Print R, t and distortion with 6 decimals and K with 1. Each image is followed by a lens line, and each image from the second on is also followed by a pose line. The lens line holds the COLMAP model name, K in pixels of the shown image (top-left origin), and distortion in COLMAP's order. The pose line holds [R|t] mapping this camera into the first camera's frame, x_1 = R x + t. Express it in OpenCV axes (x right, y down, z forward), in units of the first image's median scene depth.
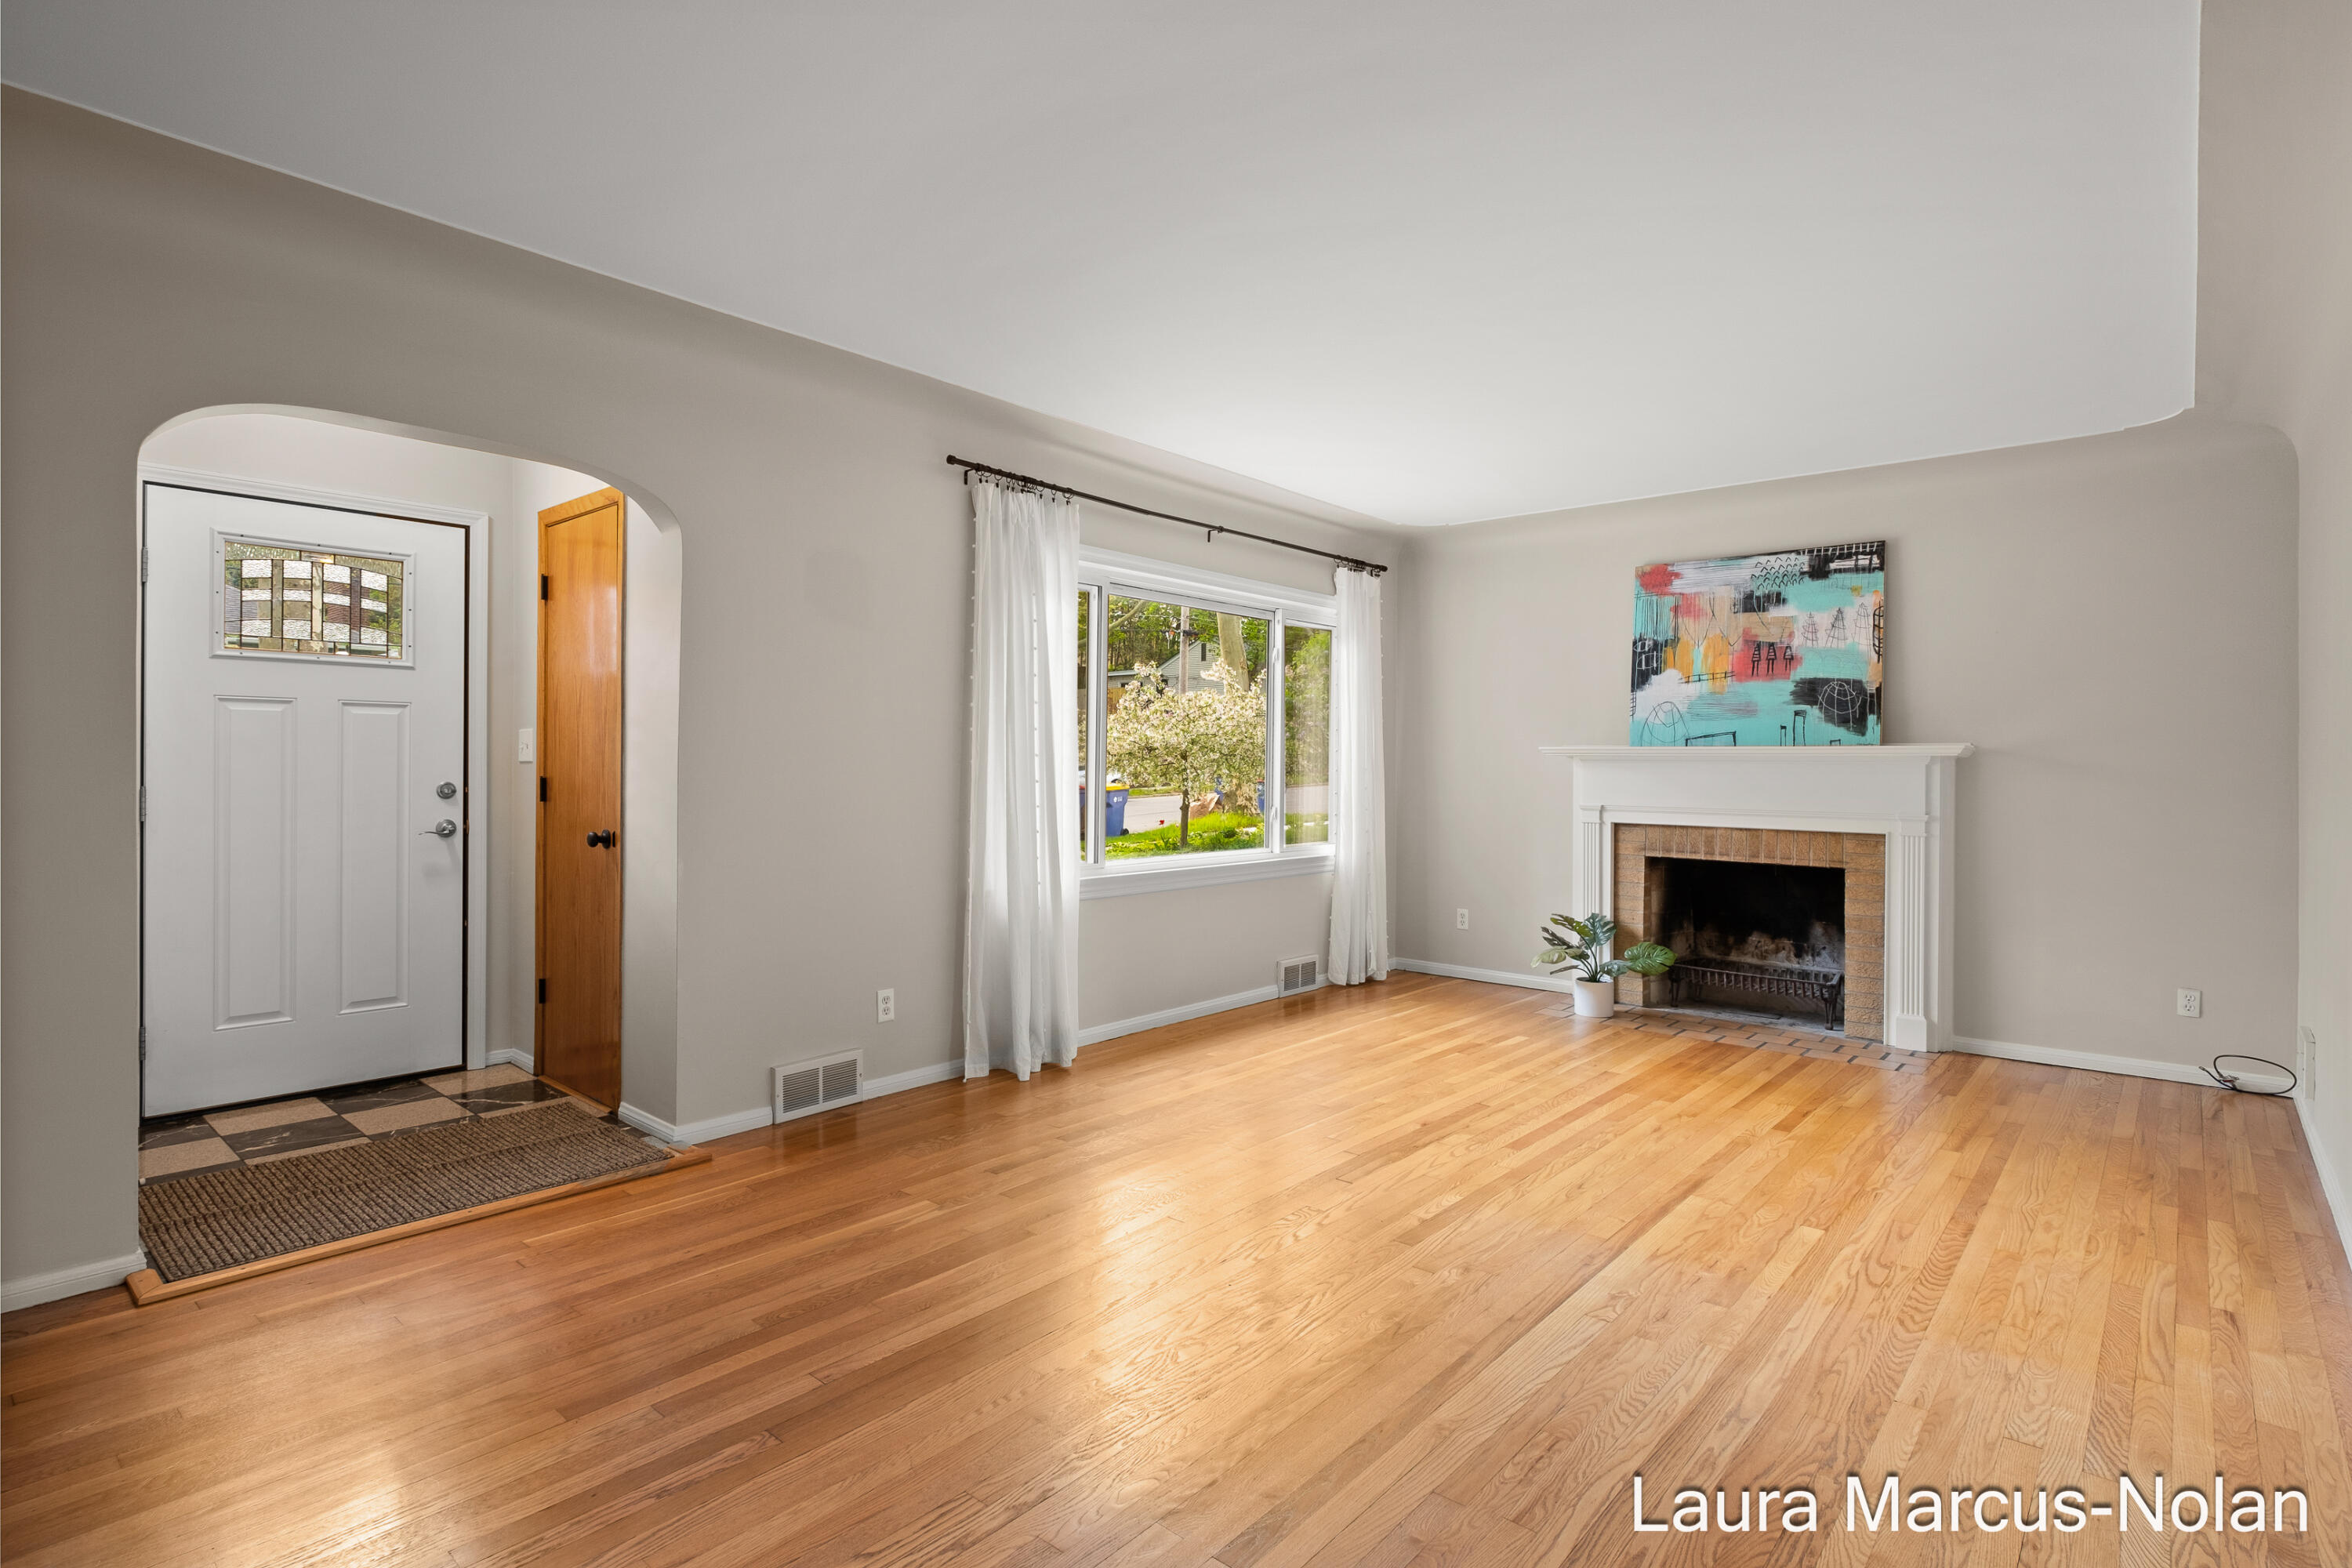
lens RADIAL K [[1160.2, 0, 1176.0], [0, 1160.2, 784.0], [0, 0, 1]] dist [-0.002282, -0.000291]
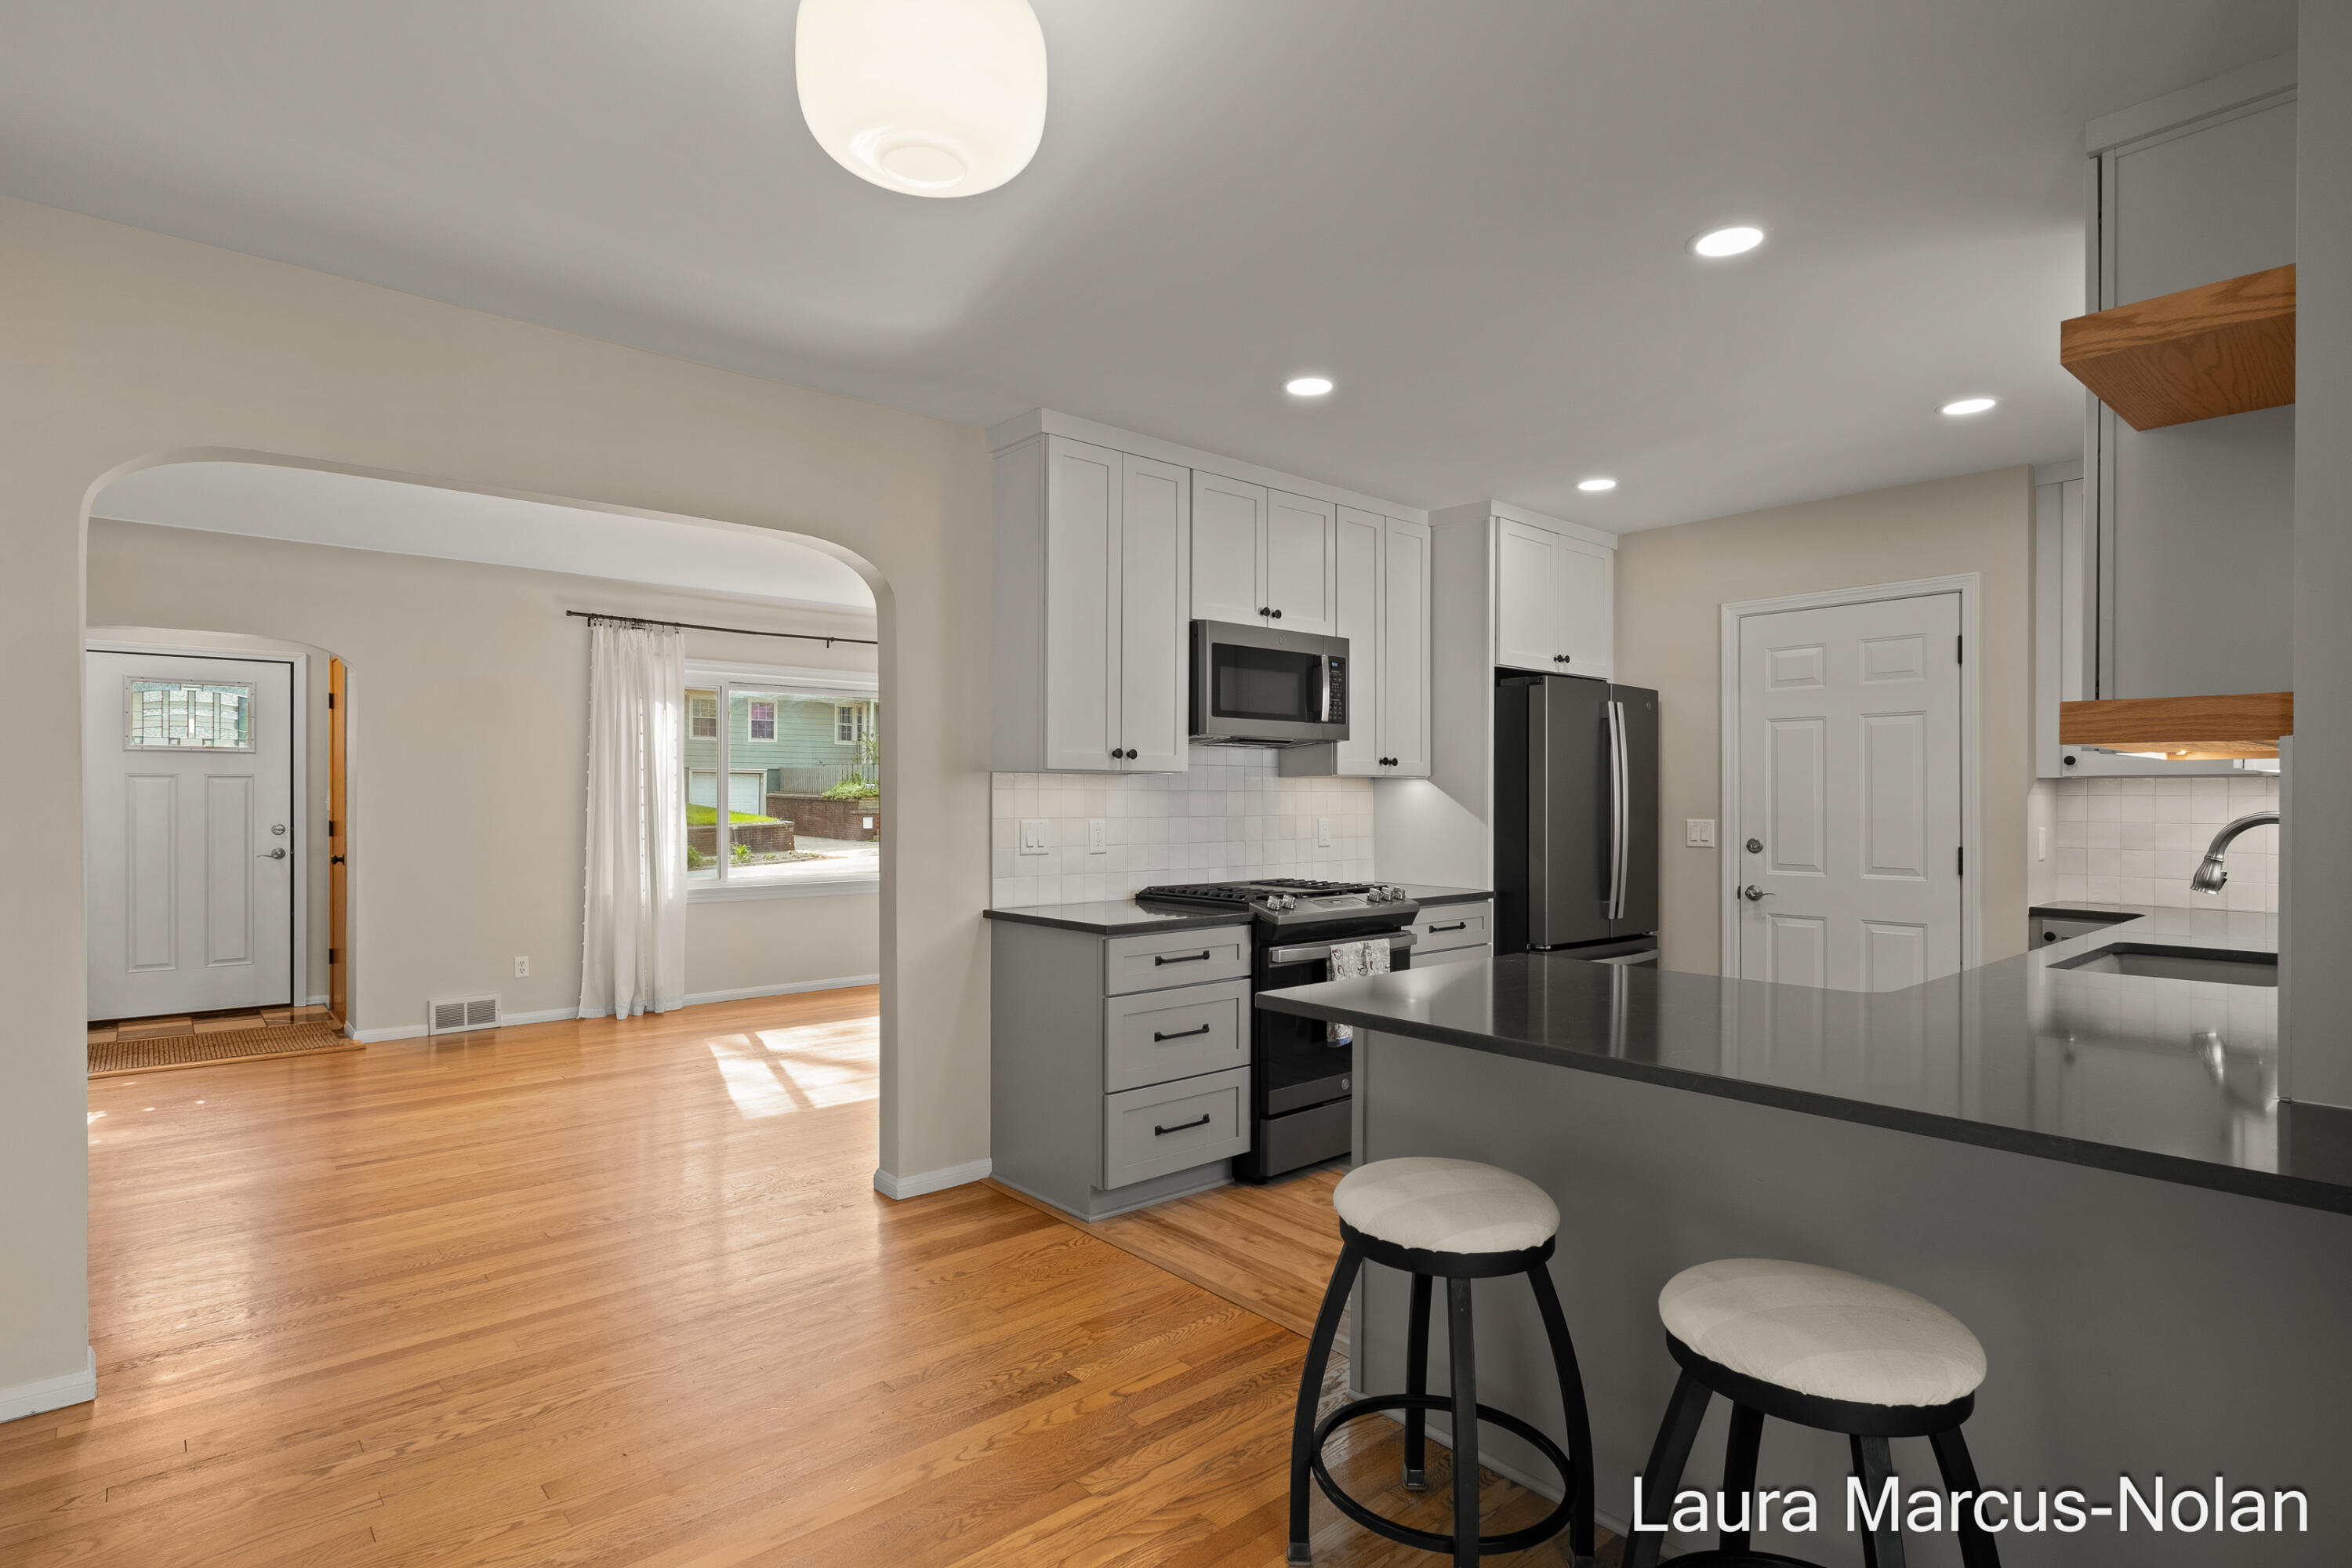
lens RADIAL K [[1189.0, 0, 1172.3], [0, 1189.0, 811.0], [0, 0, 1]] dist [0.002078, 0.000295]
pose [[0.990473, -0.004129, -0.137647, 0.662663], [0.003125, 0.999967, -0.007506, -0.002581], [0.137673, 0.007004, 0.990453, -0.366172]]
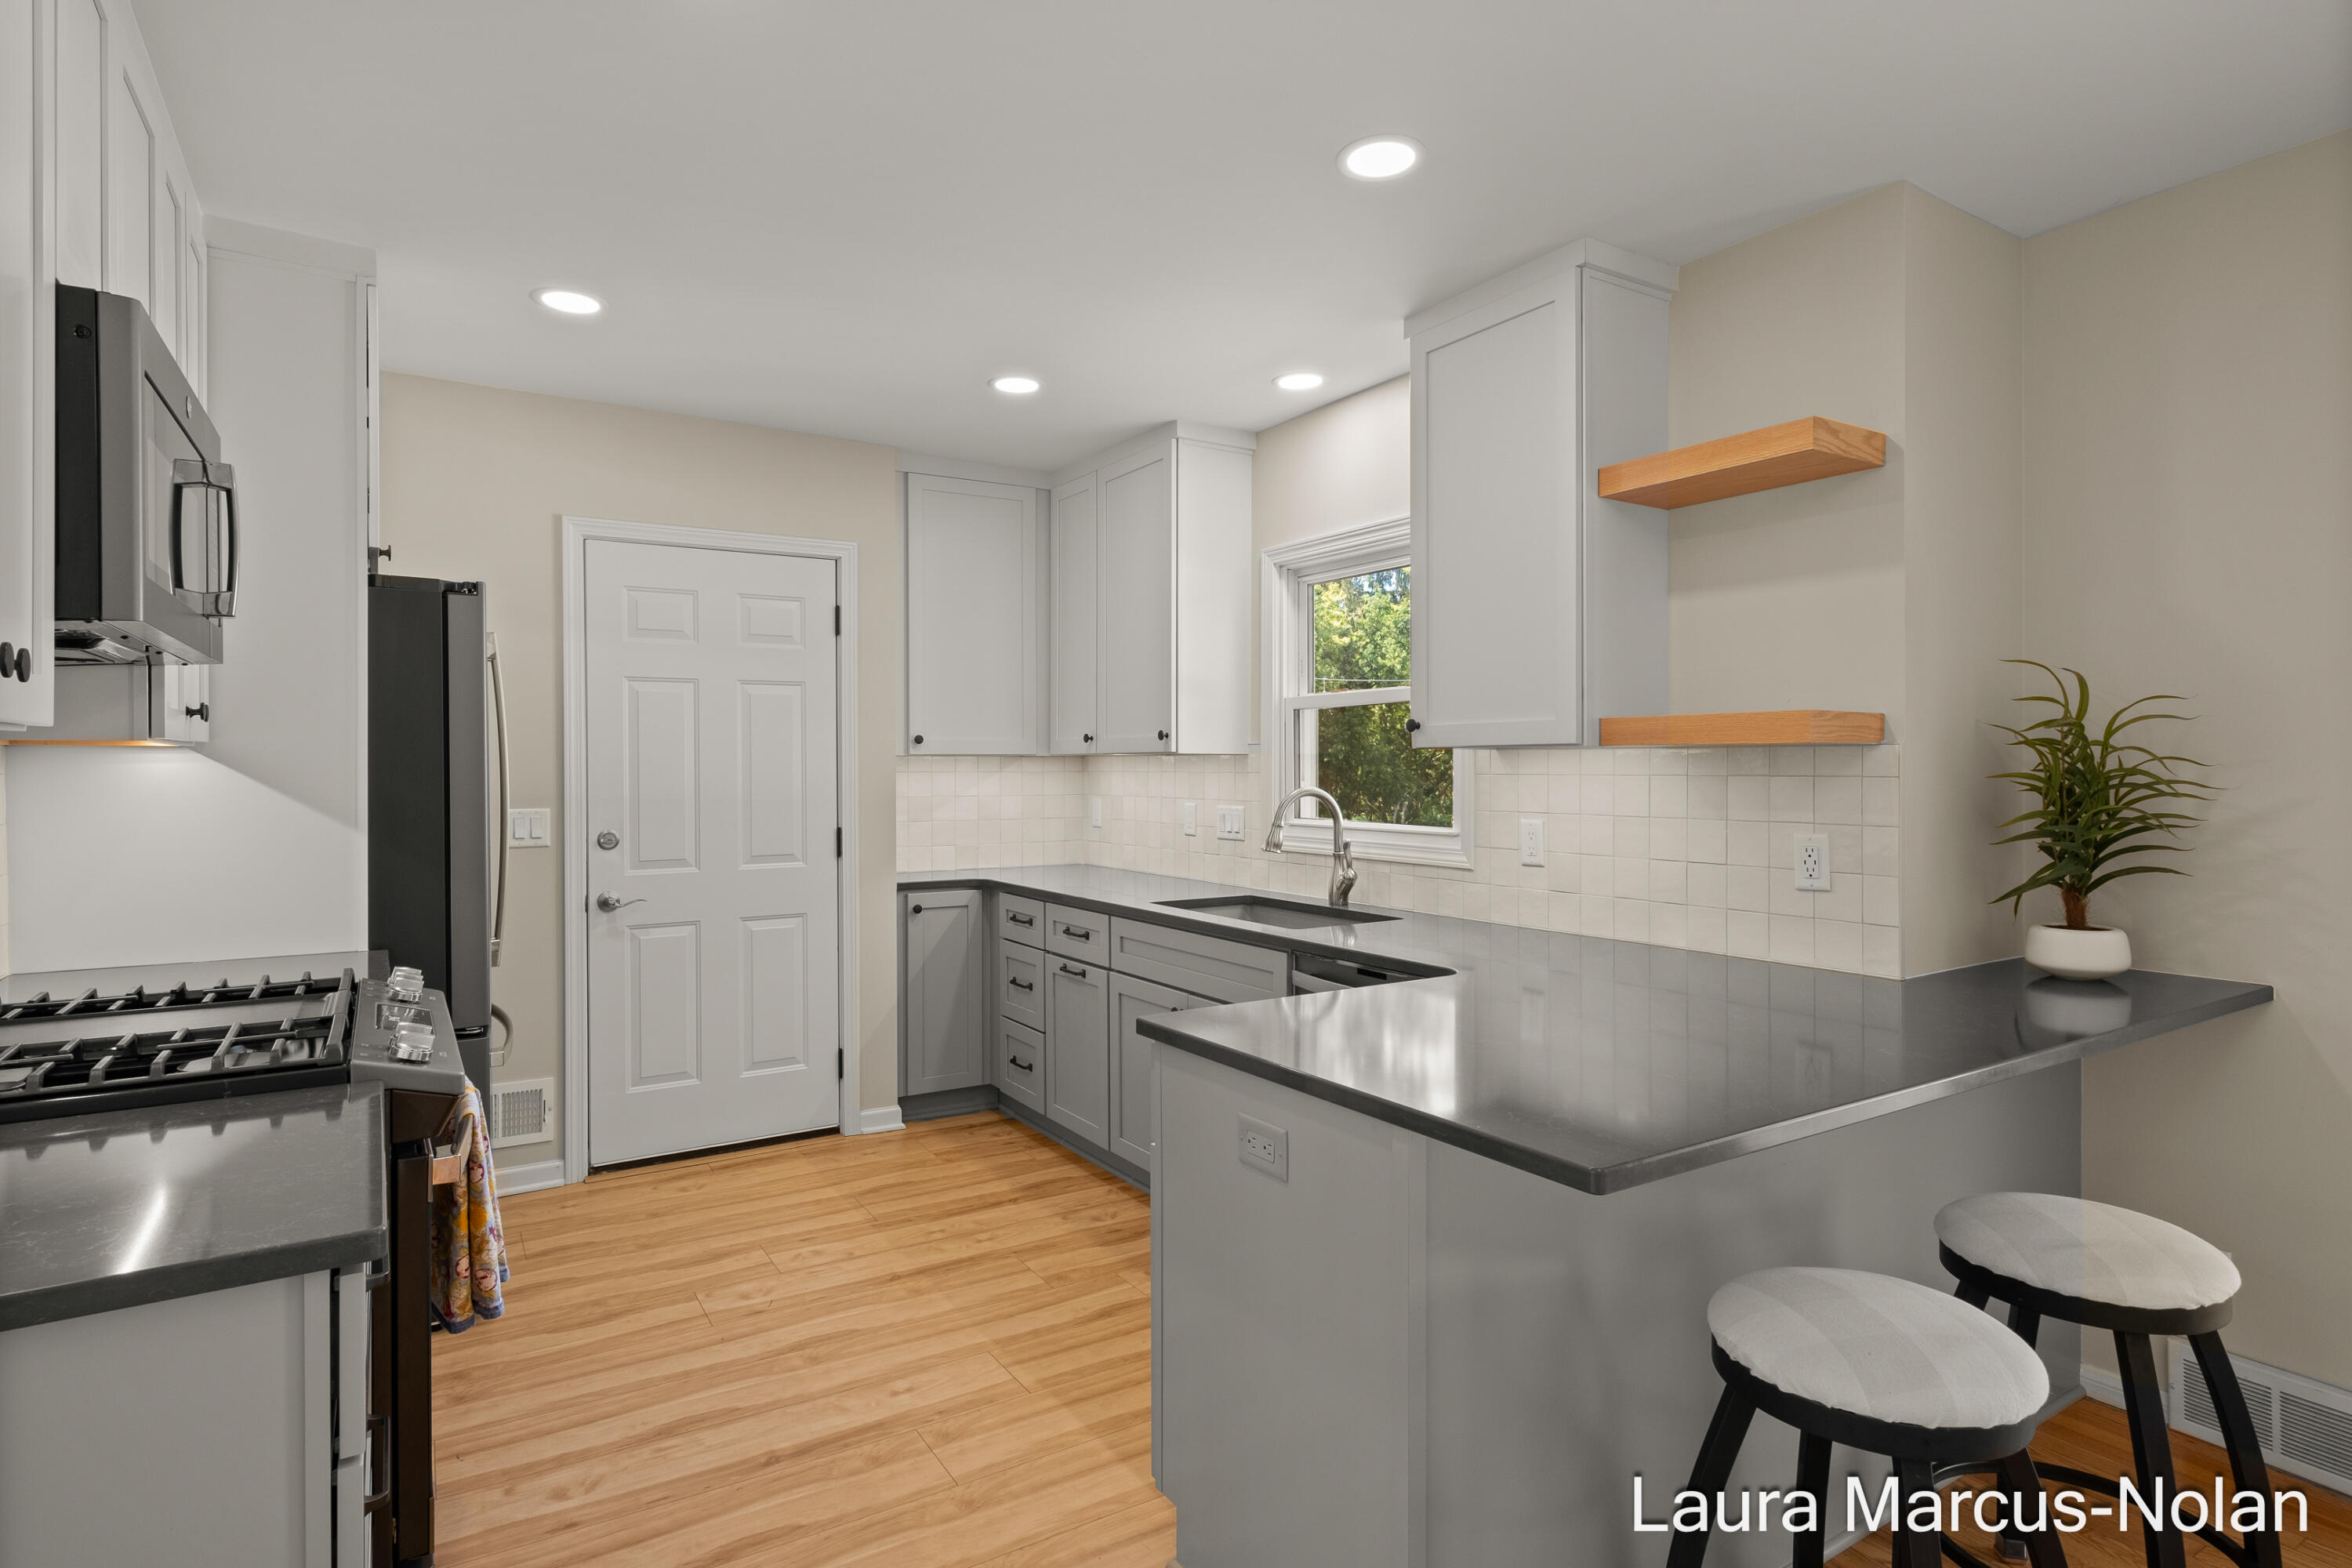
lens RADIAL K [[1207.6, 0, 1176.0], [0, 1207.6, 784.0], [0, 0, 1]] dist [0.001429, 0.000038]
pose [[0.276557, -0.022087, 0.960744, 0.378862], [0.021163, 0.999633, 0.016889, -0.020027], [-0.960765, 0.015661, 0.276923, 0.096510]]
